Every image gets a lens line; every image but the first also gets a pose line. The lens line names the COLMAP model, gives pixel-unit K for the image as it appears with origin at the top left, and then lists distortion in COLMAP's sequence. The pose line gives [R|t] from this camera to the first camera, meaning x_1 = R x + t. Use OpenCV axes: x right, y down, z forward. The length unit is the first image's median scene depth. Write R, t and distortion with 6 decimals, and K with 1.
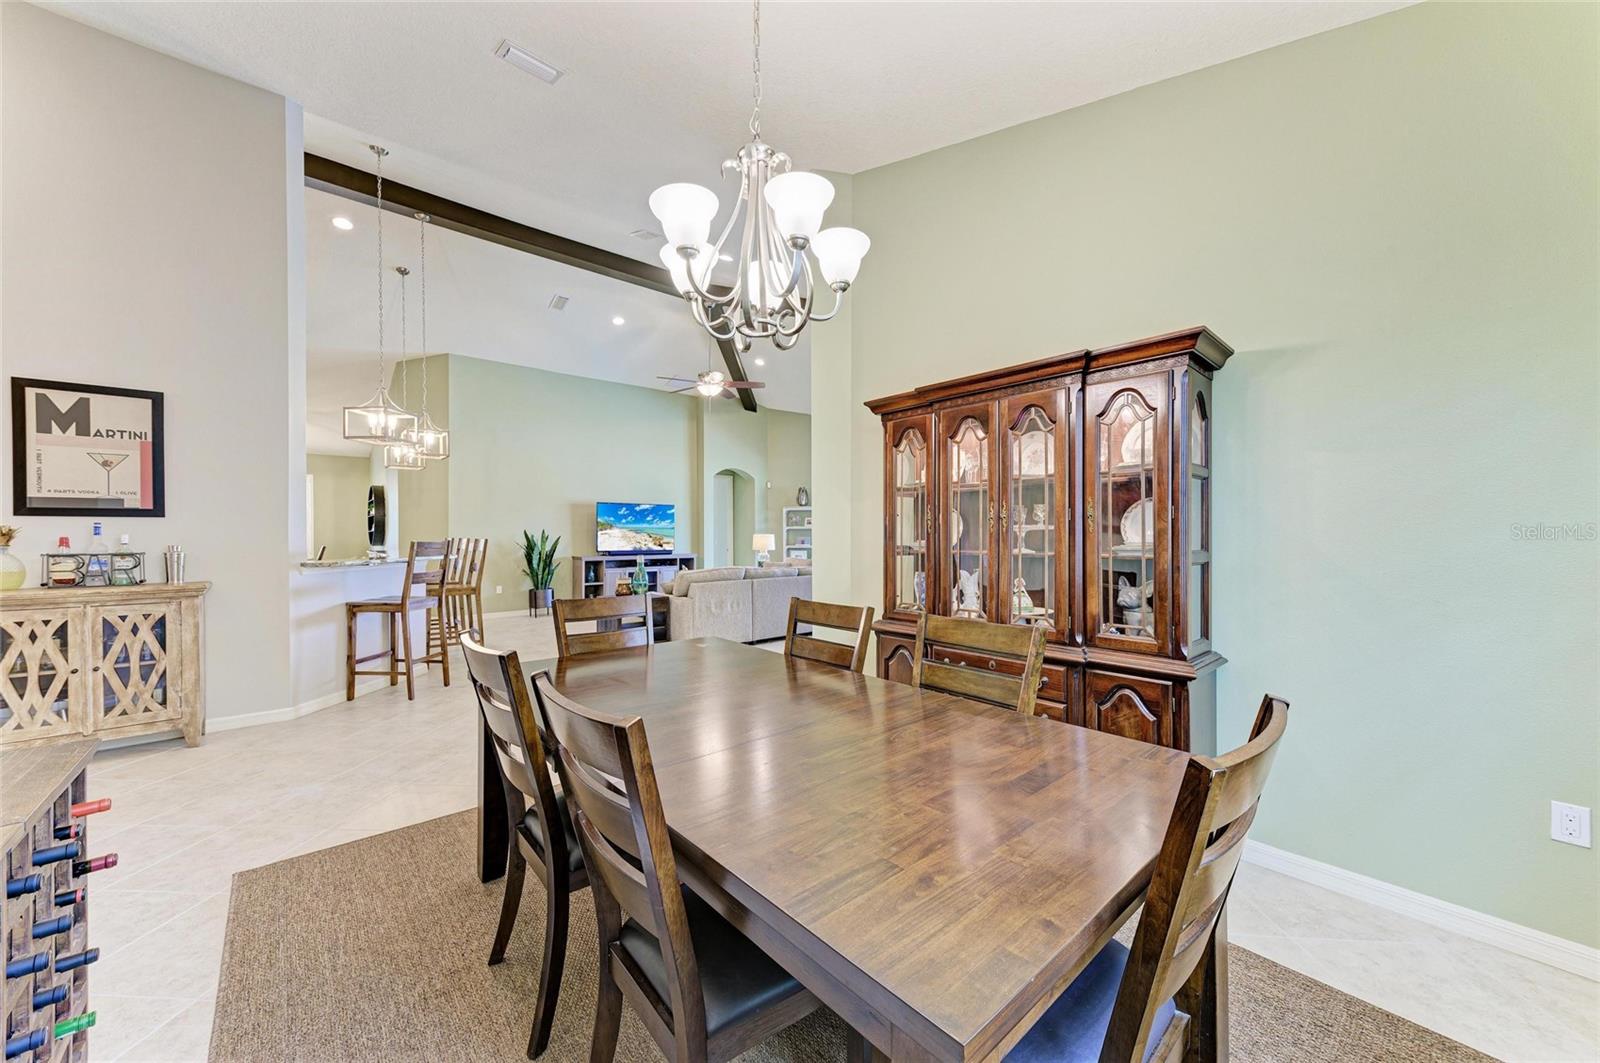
lens RADIAL K [[597.5, 0, 802.1], [0, 597.5, 532.3], [0, 0, 1]] dist [0.000981, 0.000031]
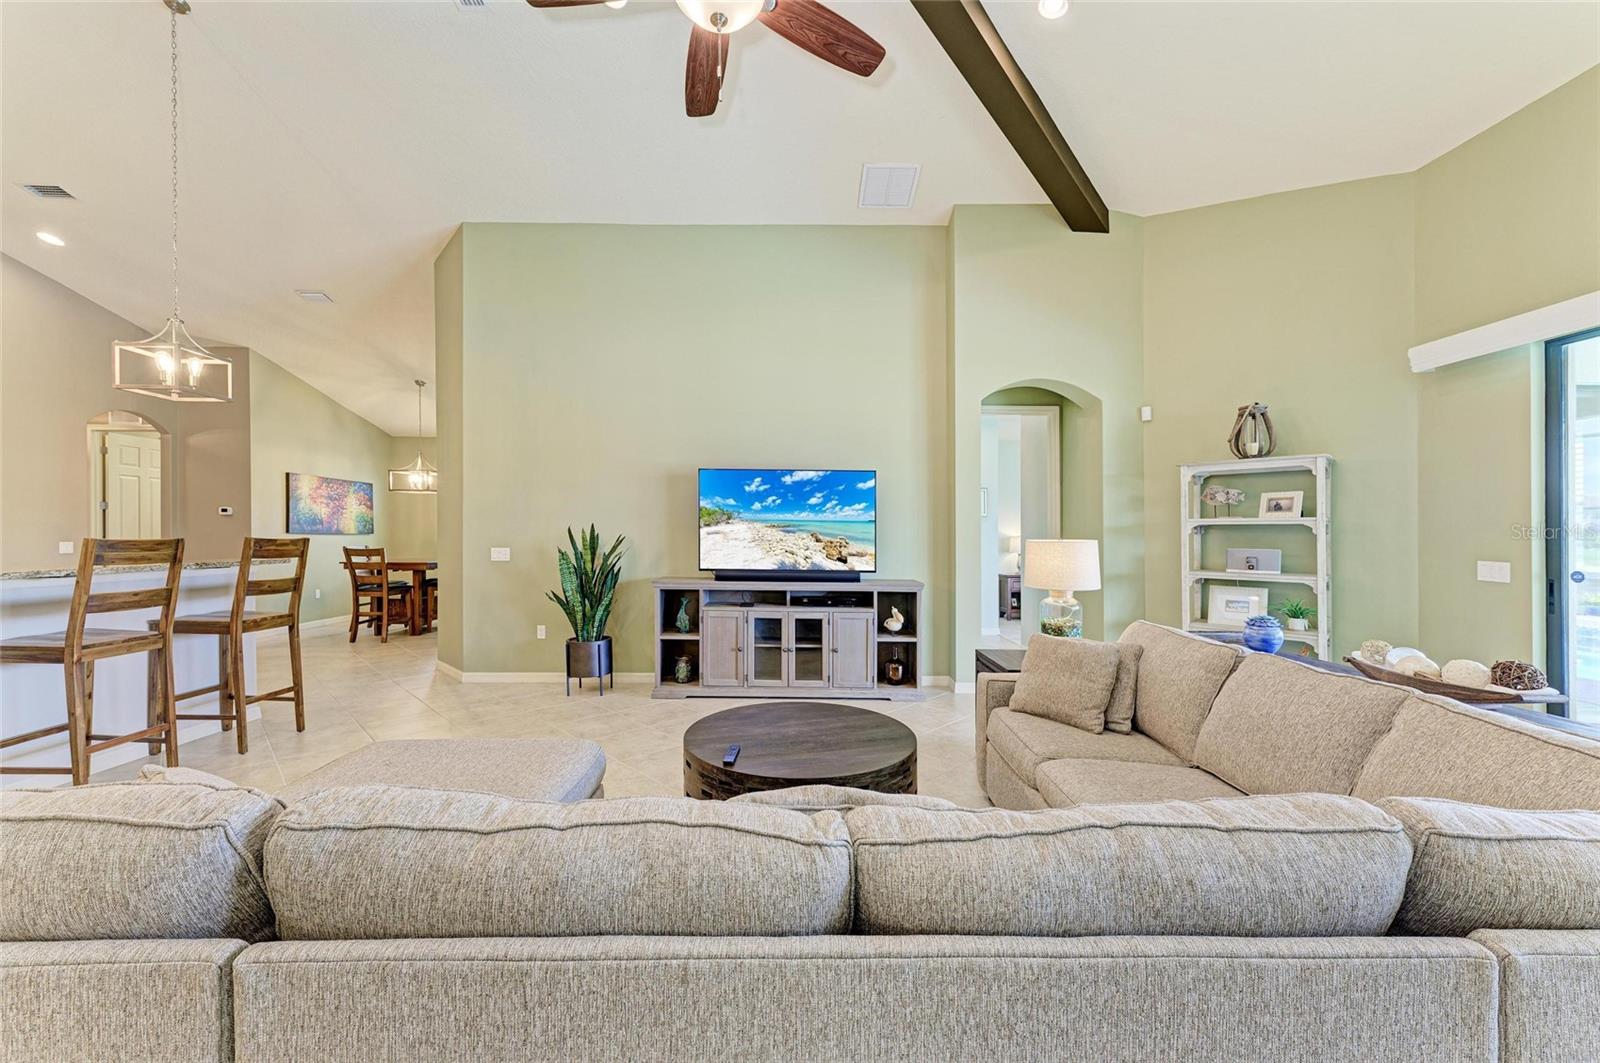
lens RADIAL K [[622.0, 0, 791.8], [0, 622.0, 533.5], [0, 0, 1]] dist [0.003689, 0.000159]
pose [[0.753997, 0.003354, -0.656869, 0.042422], [-0.011455, 0.999902, -0.008043, 0.005990], [0.656778, 0.013589, 0.753962, 0.628845]]
